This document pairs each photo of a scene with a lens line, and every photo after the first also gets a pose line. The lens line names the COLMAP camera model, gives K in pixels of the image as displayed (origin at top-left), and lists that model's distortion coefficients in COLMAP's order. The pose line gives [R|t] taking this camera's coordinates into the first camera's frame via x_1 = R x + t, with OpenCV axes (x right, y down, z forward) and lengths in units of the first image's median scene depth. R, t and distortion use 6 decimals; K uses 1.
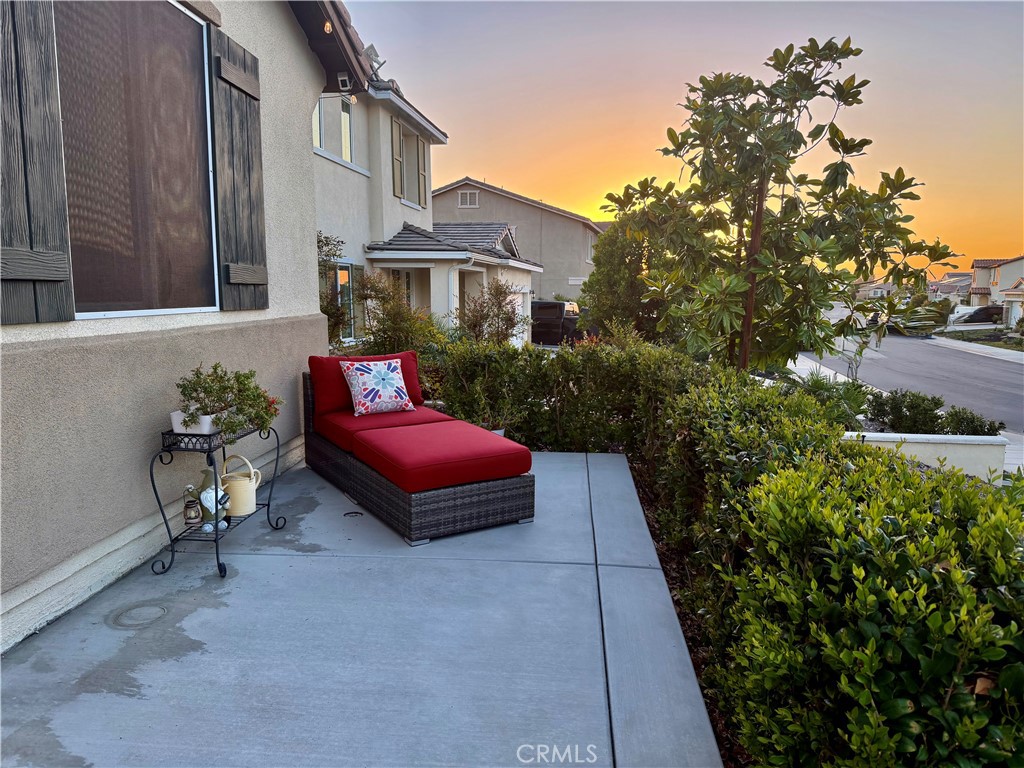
lens RADIAL K [[715.5, 0, 511.1], [0, 715.5, 389.2], [0, 0, 1]] dist [0.070575, -0.097729]
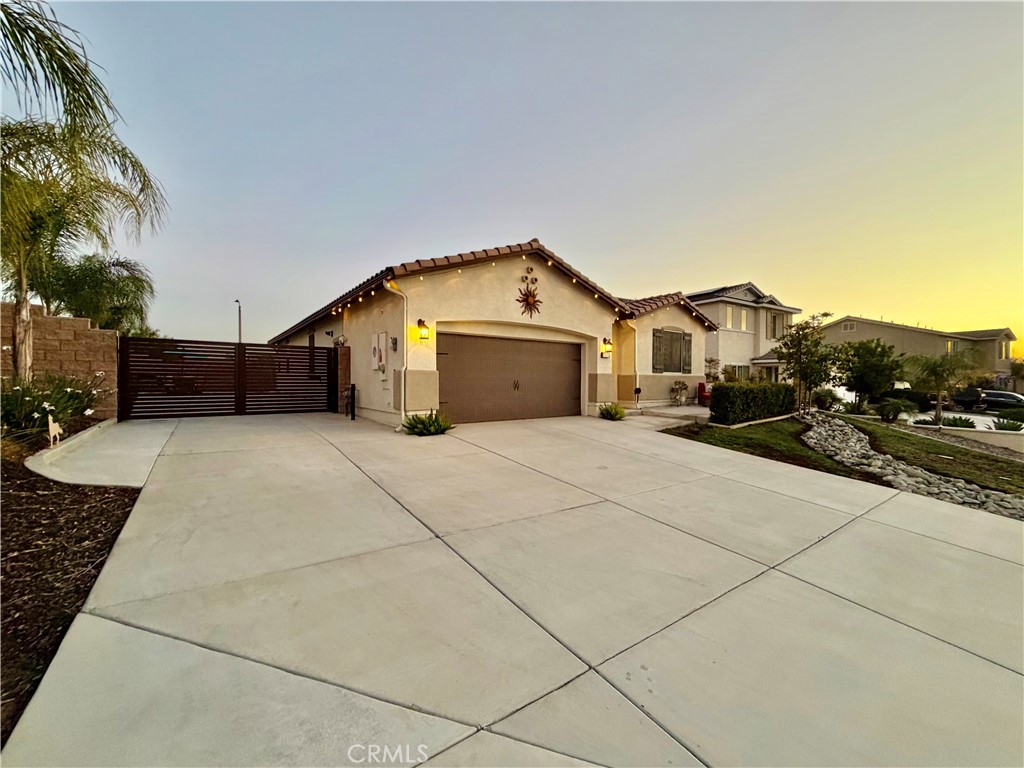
lens RADIAL K [[407.2, 0, 509.2], [0, 407.2, 387.7], [0, 0, 1]] dist [-0.001132, 0.000473]
pose [[0.658946, 0.010112, -0.752122, 1.233587], [-0.102373, 0.991811, -0.076356, 0.422875], [0.745191, 0.127312, 0.654585, -2.358837]]
